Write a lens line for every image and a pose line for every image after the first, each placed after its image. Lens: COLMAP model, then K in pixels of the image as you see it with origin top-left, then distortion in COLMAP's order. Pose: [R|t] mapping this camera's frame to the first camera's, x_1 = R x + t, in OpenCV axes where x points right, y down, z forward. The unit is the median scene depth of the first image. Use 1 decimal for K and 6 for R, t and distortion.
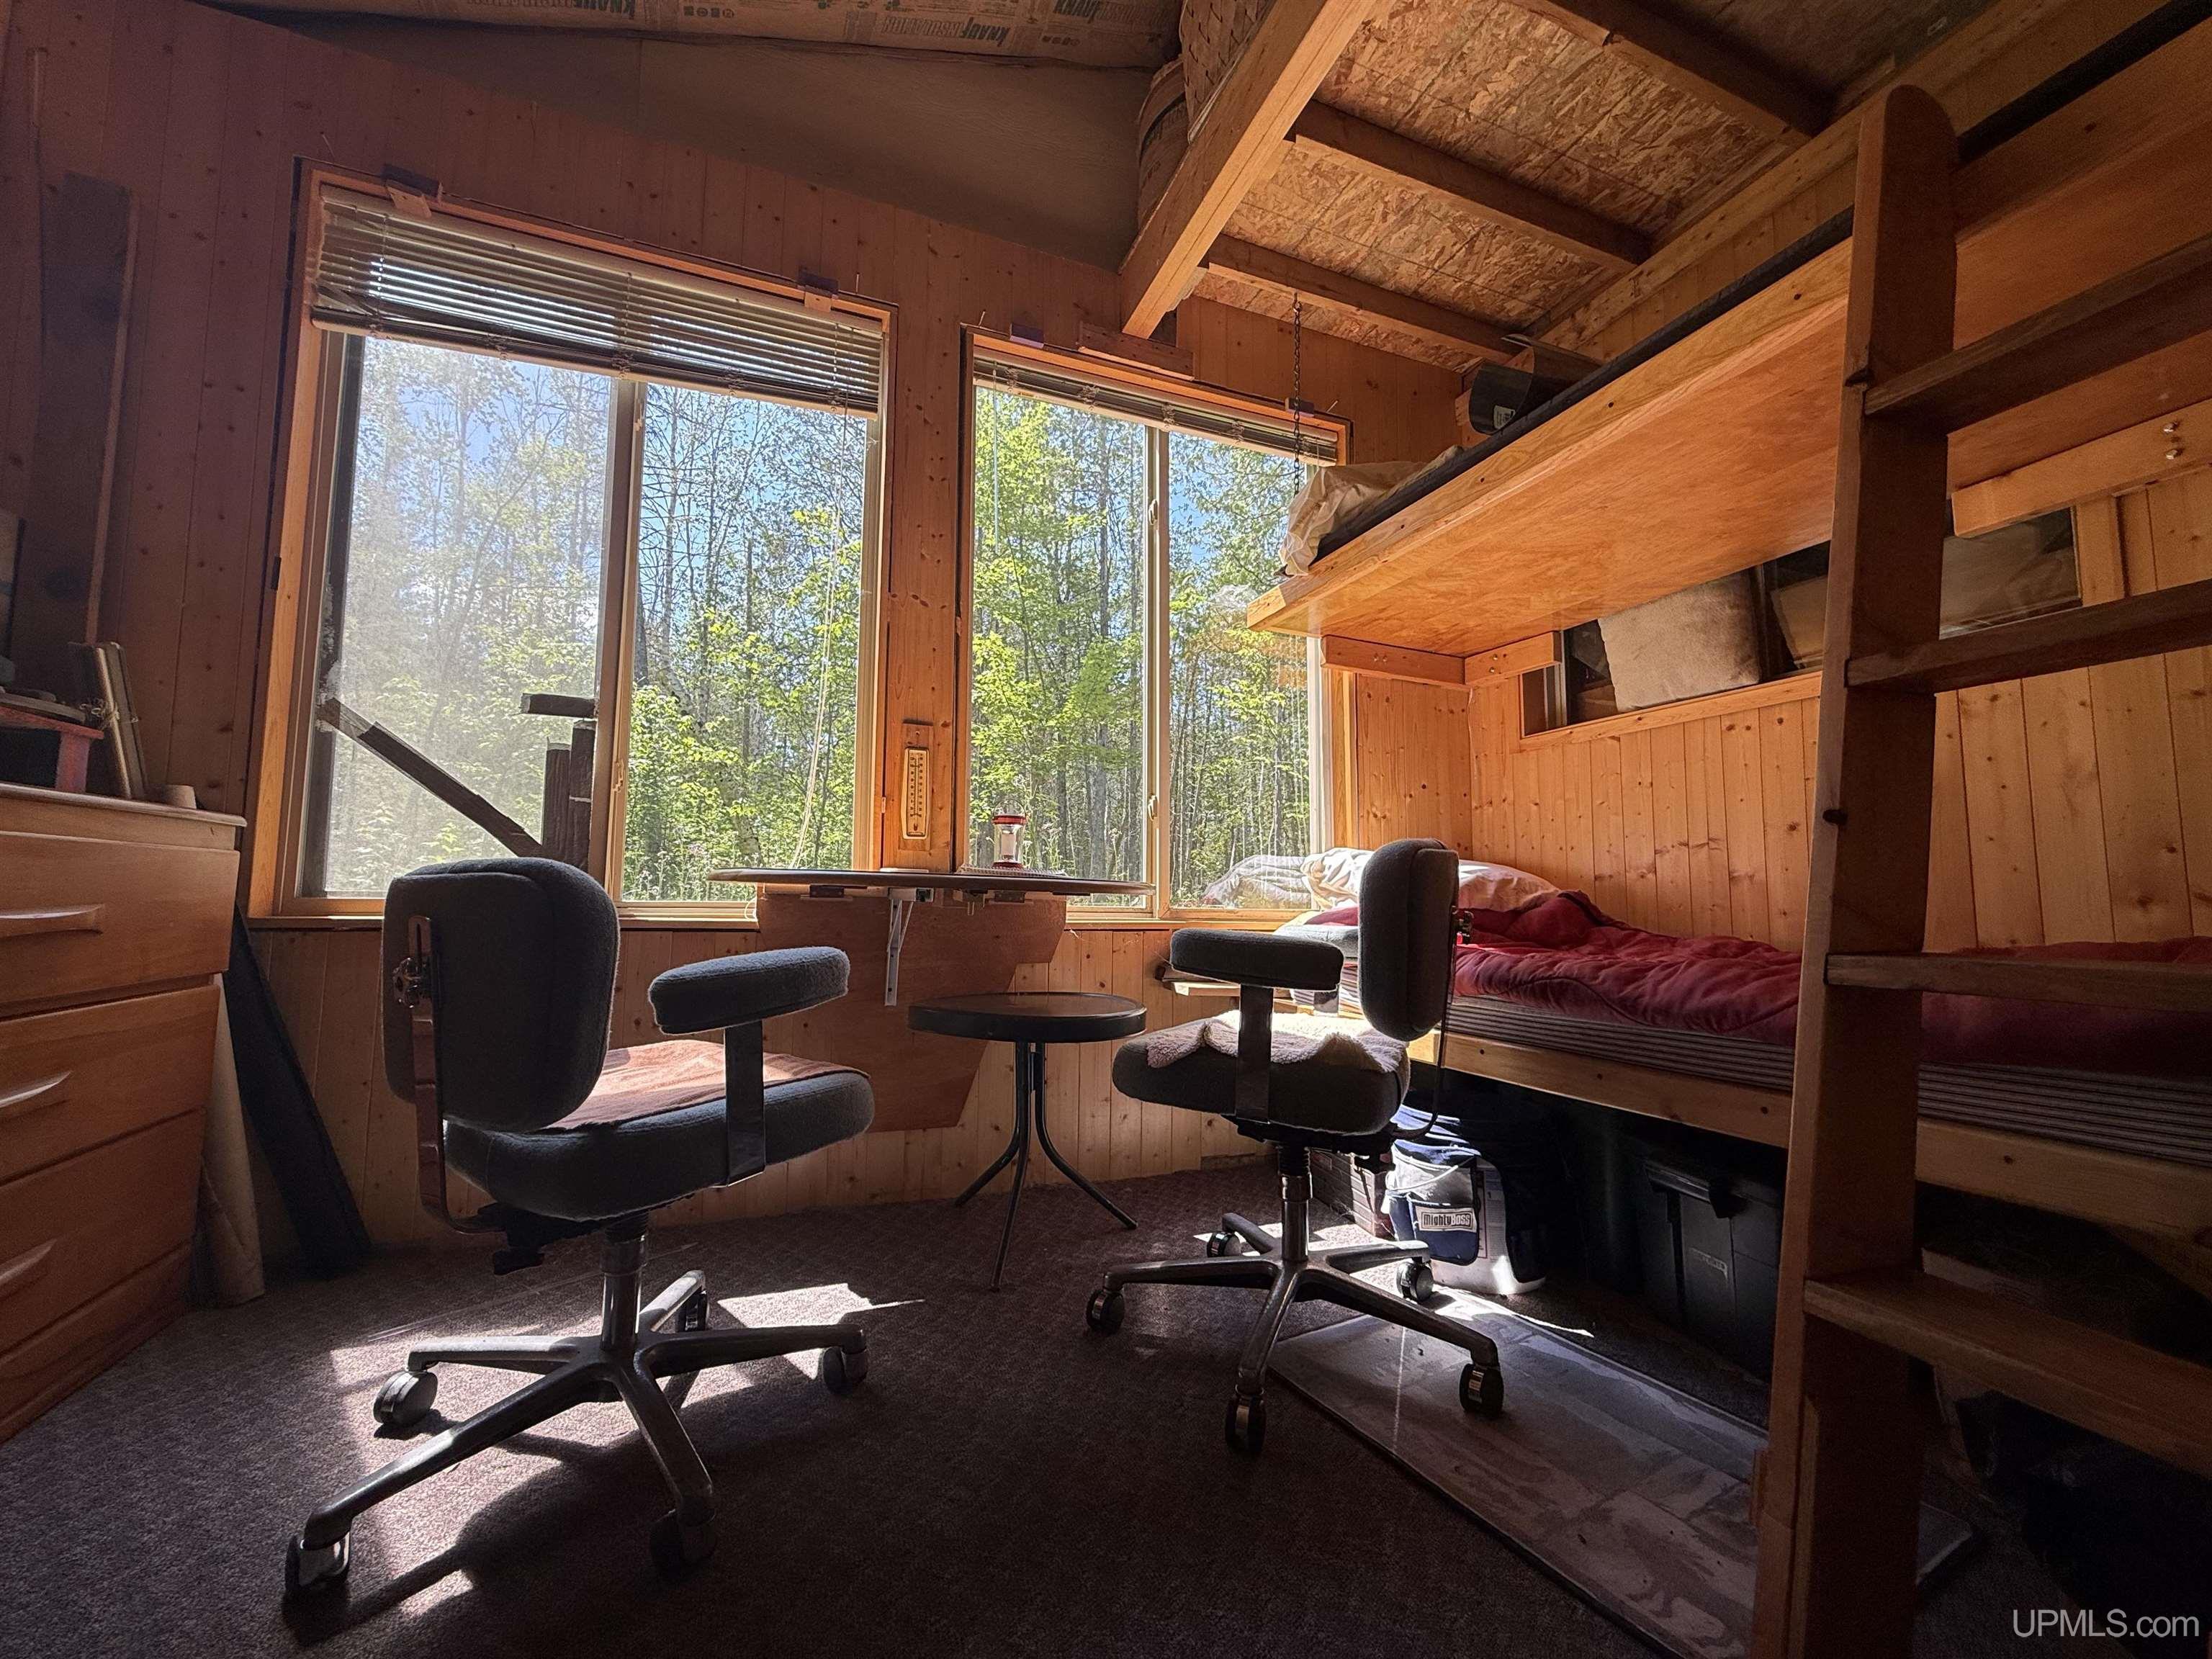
lens RADIAL K [[878.4, 0, 1107.3], [0, 878.4, 830.7], [0, 0, 1]] dist [-0.002687, 0.001082]
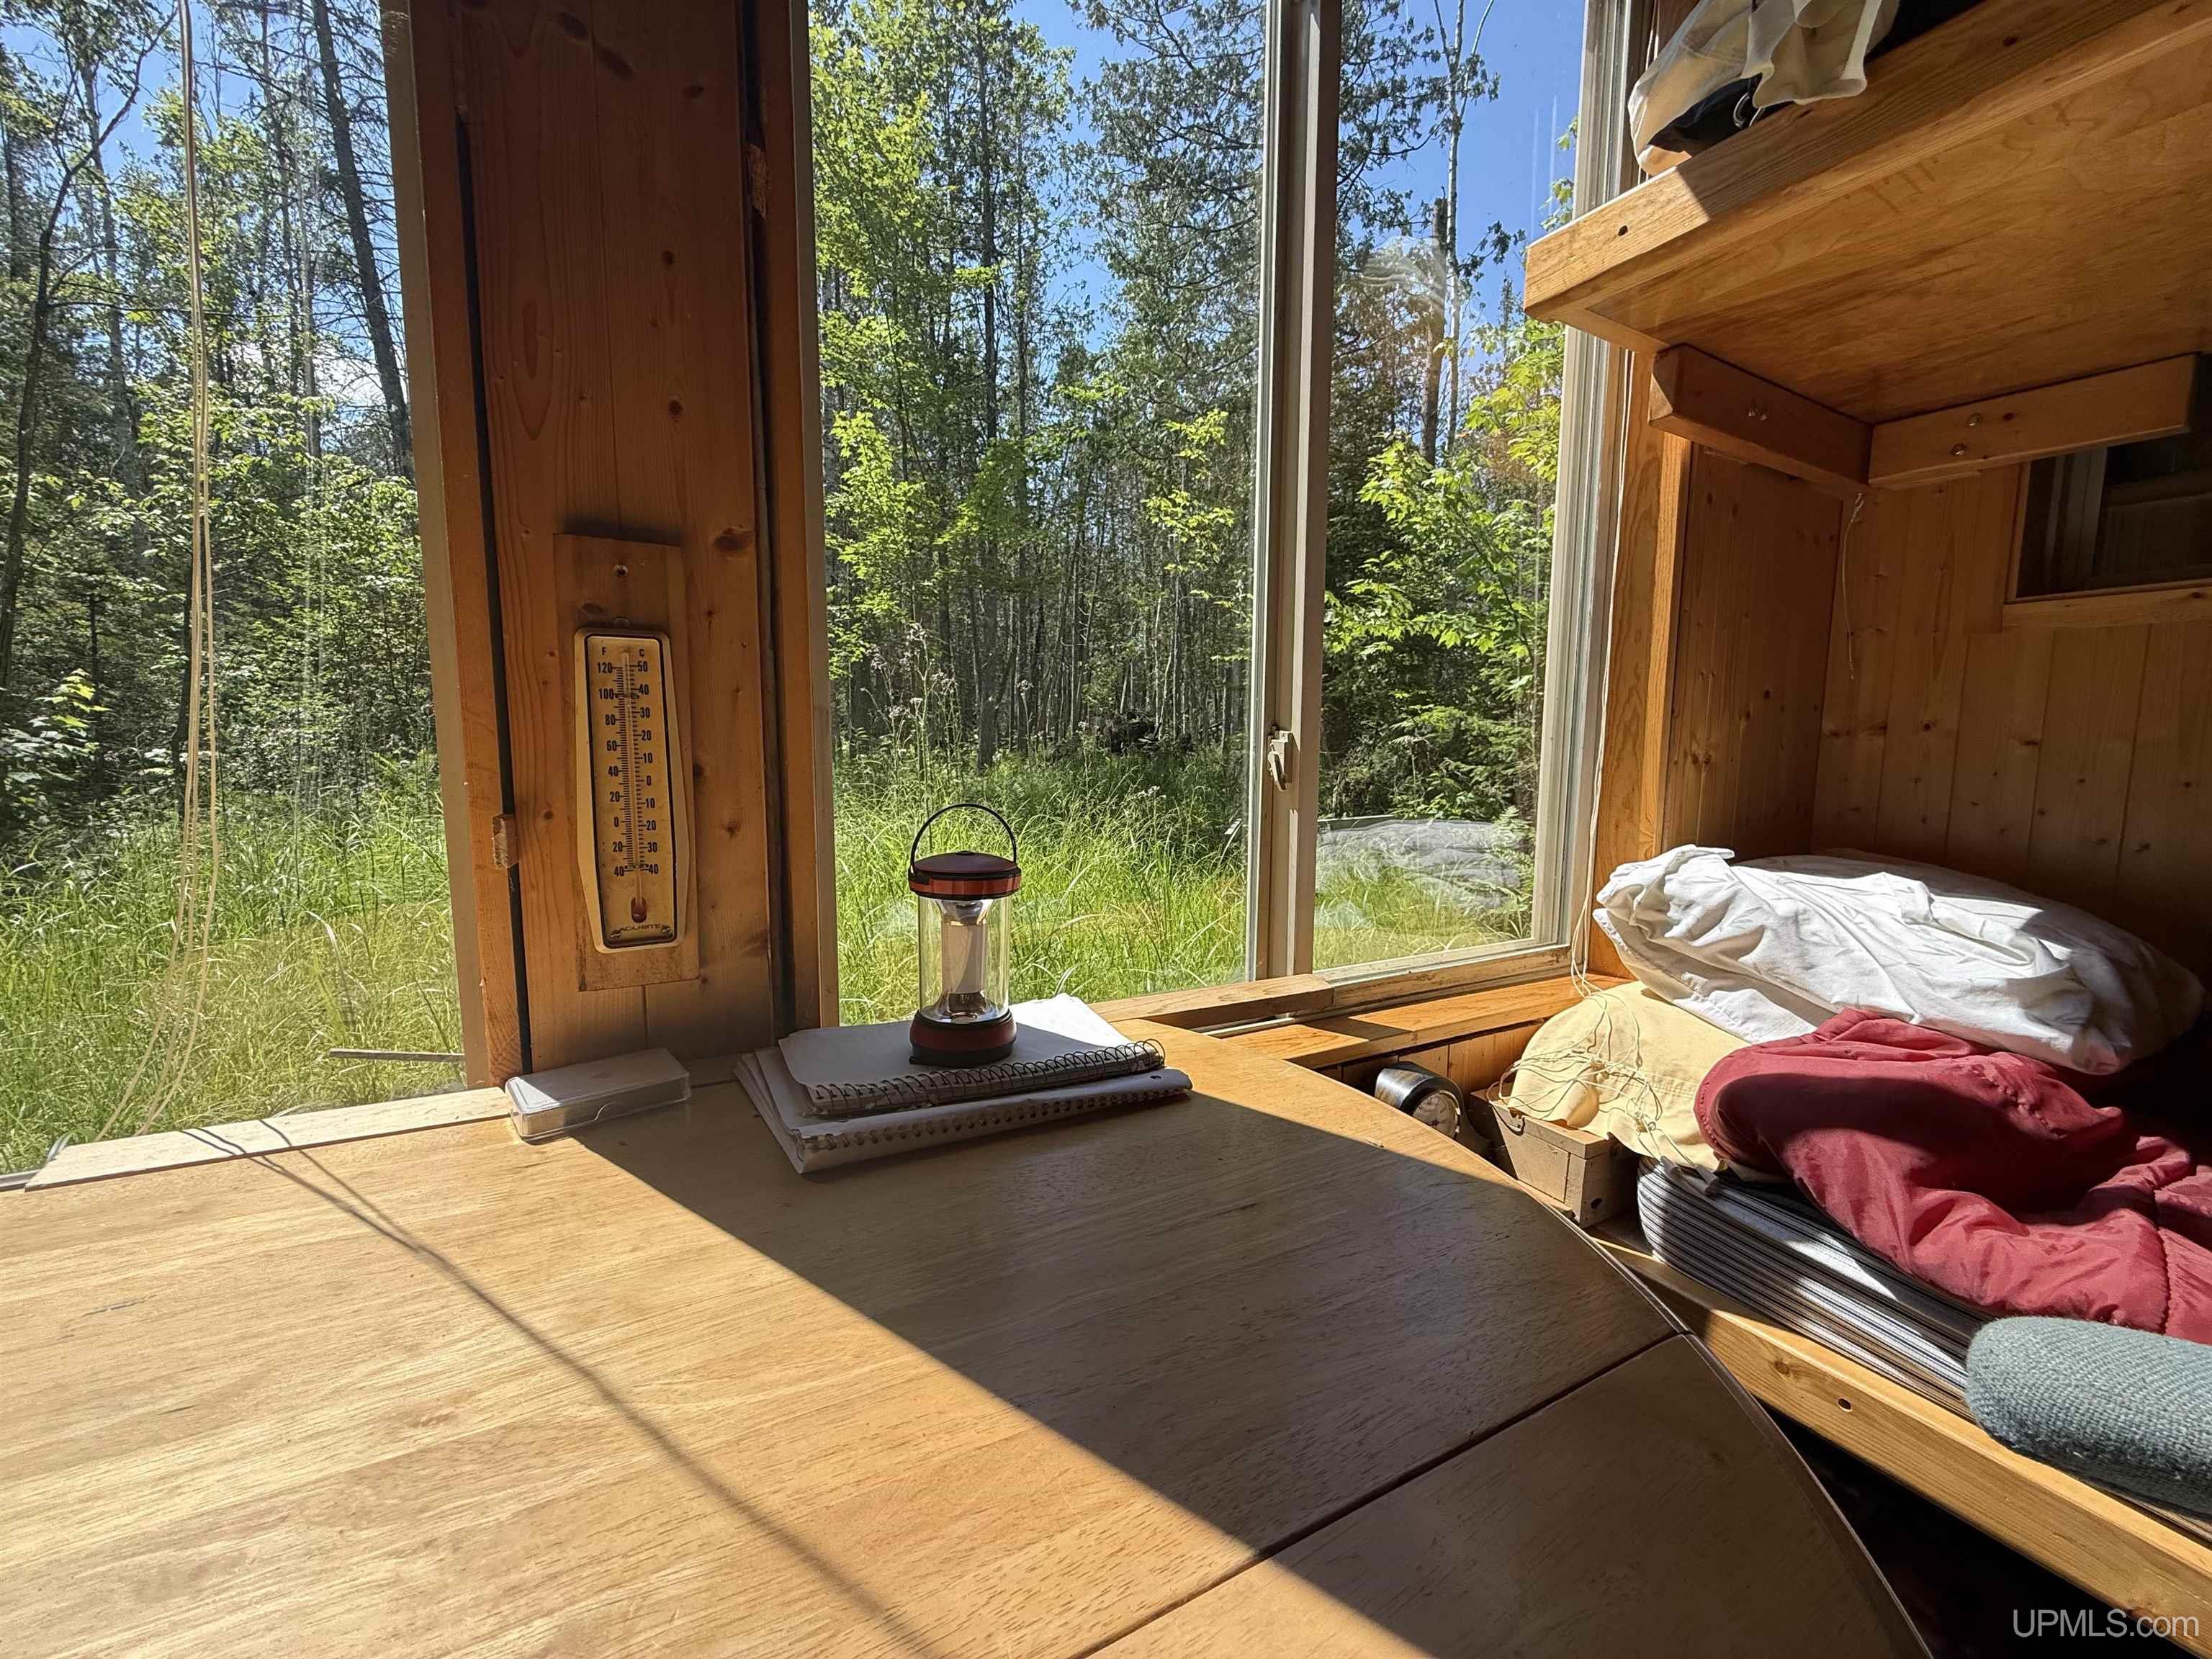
lens RADIAL K [[878.4, 0, 1103.1], [0, 878.4, 836.0], [0, 0, 1]] dist [-0.002687, 0.001082]
pose [[0.991822, -0.016407, 0.126571, -0.078964], [-0.008931, 0.980349, 0.197067, -0.066250], [-0.127317, -0.196586, 0.972185, 0.539667]]
